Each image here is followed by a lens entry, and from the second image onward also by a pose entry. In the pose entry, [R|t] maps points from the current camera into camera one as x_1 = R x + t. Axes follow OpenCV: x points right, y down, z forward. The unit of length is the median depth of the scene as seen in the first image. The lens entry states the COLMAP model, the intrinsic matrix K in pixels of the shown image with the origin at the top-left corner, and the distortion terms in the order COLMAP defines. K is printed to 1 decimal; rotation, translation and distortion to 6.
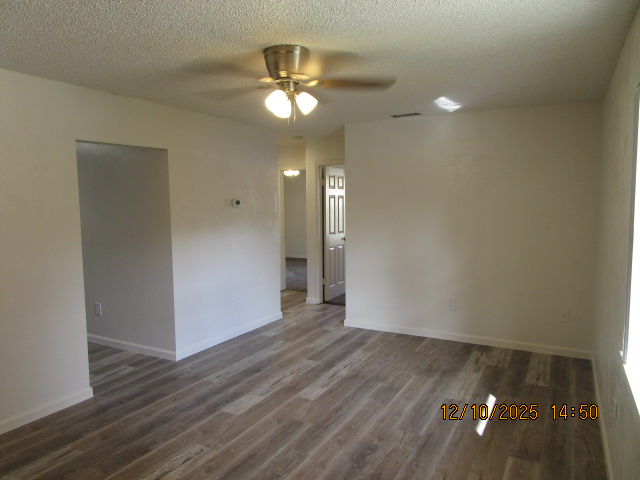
lens RADIAL K [[458.7, 0, 320.0], [0, 458.7, 239.7], [0, 0, 1]] dist [-0.013749, 0.005308]
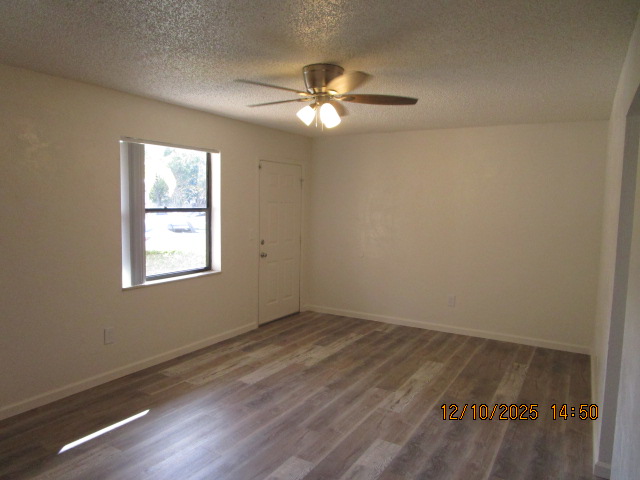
lens RADIAL K [[458.7, 0, 319.9], [0, 458.7, 240.3], [0, 0, 1]] dist [-0.013749, 0.005308]
pose [[-0.999315, -0.016300, 0.033224, -0.093323], [-0.010211, 0.984370, 0.175818, -0.174028], [-0.035571, 0.175359, -0.983862, 1.952865]]
